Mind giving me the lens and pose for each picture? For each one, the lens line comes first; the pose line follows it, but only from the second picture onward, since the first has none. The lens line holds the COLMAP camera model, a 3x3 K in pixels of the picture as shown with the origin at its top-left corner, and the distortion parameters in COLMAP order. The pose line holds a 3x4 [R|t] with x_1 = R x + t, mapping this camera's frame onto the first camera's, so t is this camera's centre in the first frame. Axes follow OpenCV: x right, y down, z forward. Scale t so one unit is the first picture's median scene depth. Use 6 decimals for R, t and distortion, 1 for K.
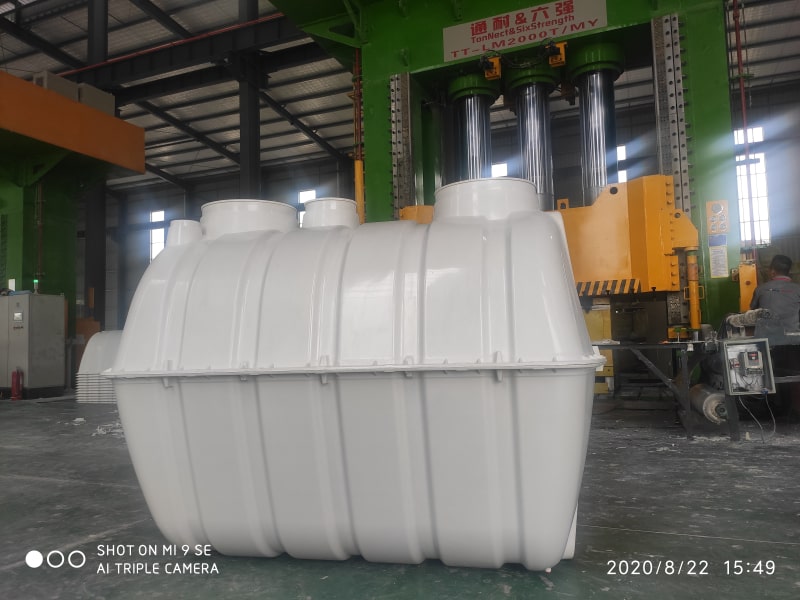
lens RADIAL K [[608.7, 0, 387.8], [0, 608.7, 292.0], [0, 0, 1]] dist [0.057346, -0.079512]
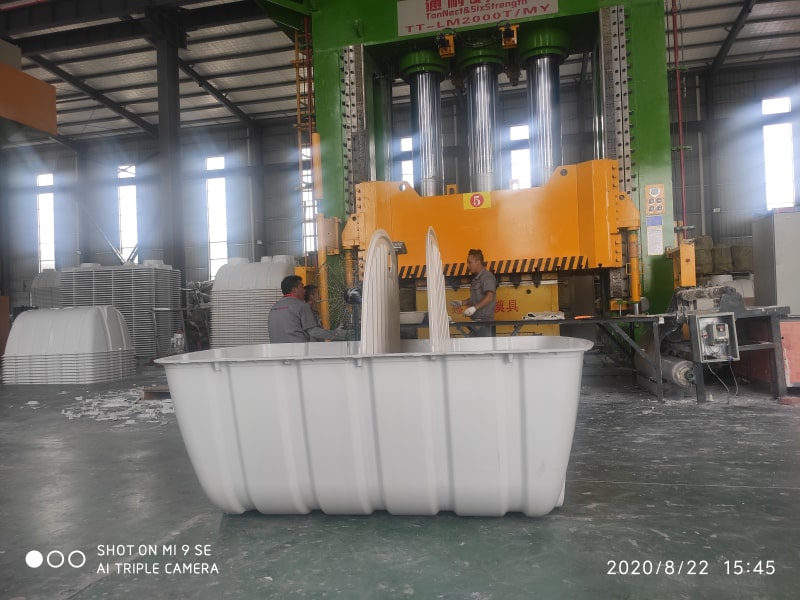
lens RADIAL K [[608.7, 0, 391.3], [0, 608.7, 294.5], [0, 0, 1]] dist [0.057346, -0.079512]
pose [[0.986175, -0.006233, 0.165591, -0.093648], [-0.002375, 0.998658, 0.051732, -0.006993], [-0.165691, -0.051410, 0.984837, -0.005165]]
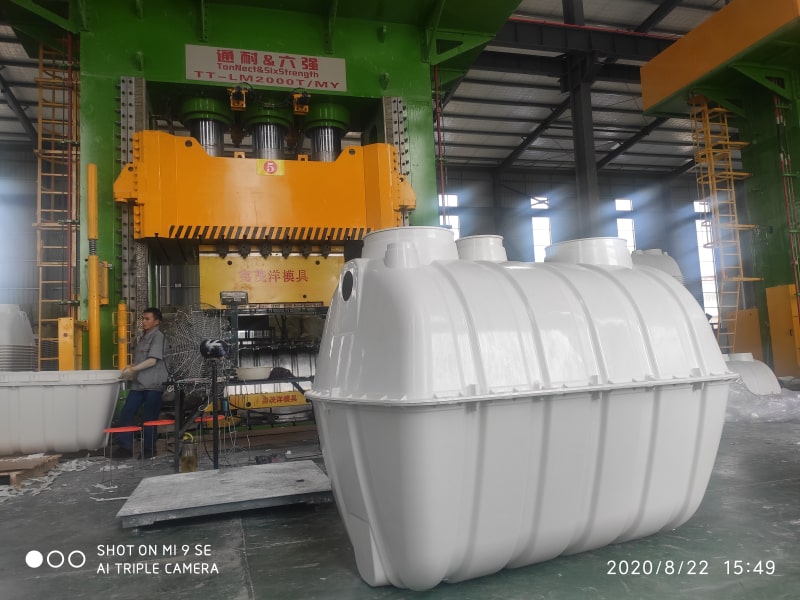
lens RADIAL K [[608.7, 0, 391.9], [0, 608.7, 301.7], [0, 0, 1]] dist [0.057346, -0.079512]
pose [[0.775720, 0.048290, 0.629227, -0.260215], [-0.027677, 0.998712, -0.042526, 0.001944], [-0.630470, 0.015573, 0.776058, 0.068957]]
